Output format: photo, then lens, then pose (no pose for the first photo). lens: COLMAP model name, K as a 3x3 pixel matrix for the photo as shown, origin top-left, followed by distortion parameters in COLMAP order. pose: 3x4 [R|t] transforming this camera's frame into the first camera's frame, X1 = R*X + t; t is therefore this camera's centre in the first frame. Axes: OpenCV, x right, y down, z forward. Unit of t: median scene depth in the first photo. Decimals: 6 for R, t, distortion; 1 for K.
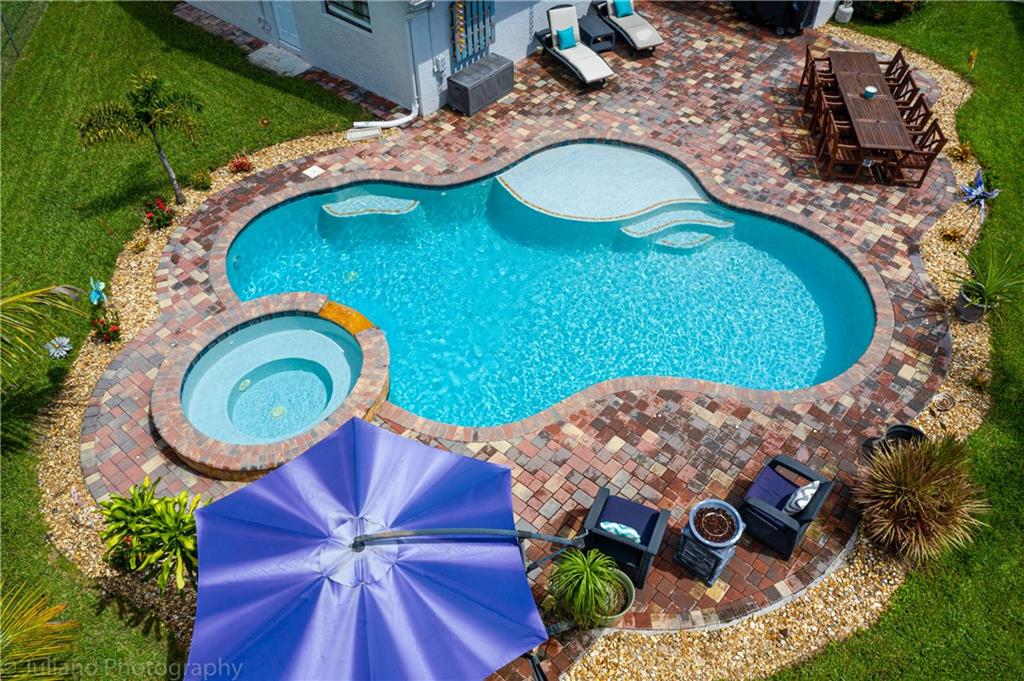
lens RADIAL K [[796.7, 0, 511.4], [0, 796.7, 338.8], [0, 0, 1]] dist [-0.020855, 0.035250]
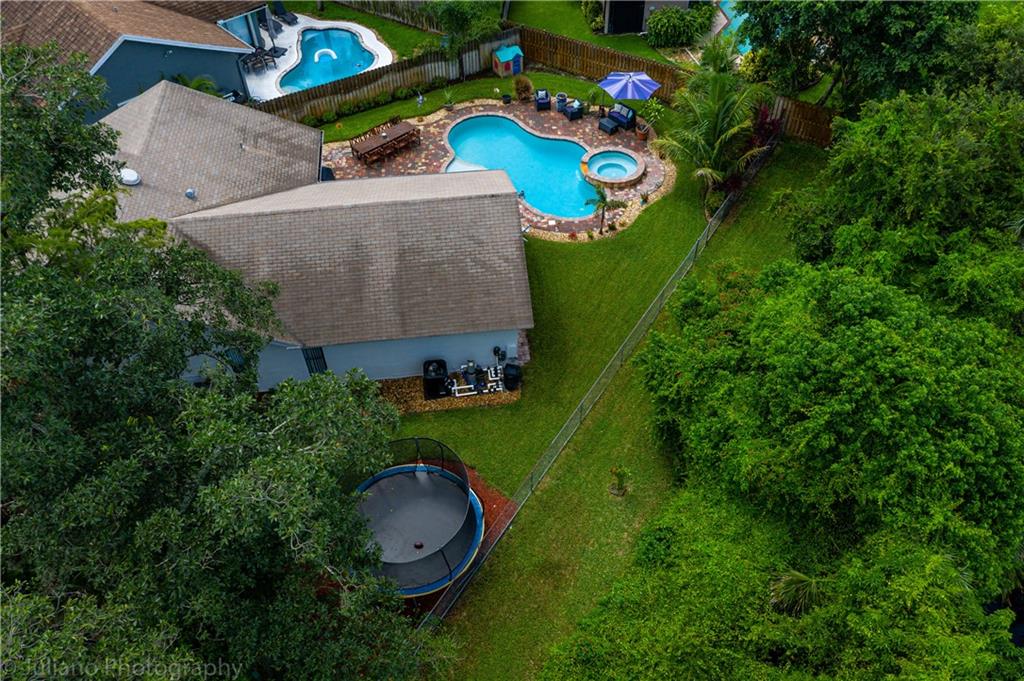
lens RADIAL K [[796.7, 0, 508.2], [0, 796.7, 336.8], [0, 0, 1]] dist [-0.020855, 0.035250]
pose [[-0.742000, -0.485017, 0.462812, -1.642921], [0.500818, 0.057904, 0.863614, -2.692700], [-0.445666, 0.872586, 0.199940, 0.952792]]
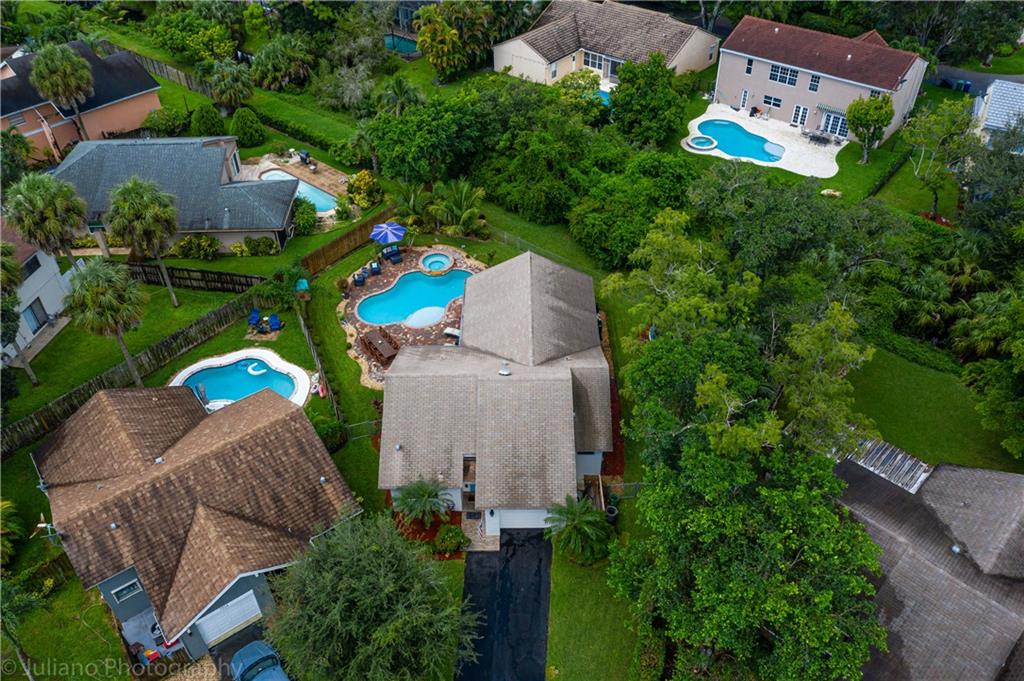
lens RADIAL K [[796.7, 0, 509.7], [0, 796.7, 341.3], [0, 0, 1]] dist [-0.020855, 0.035250]
pose [[-0.754221, 0.435512, -0.491406, 2.120732], [-0.465839, 0.172530, 0.867887, -4.506484], [0.462757, 0.883495, 0.072752, 1.106042]]
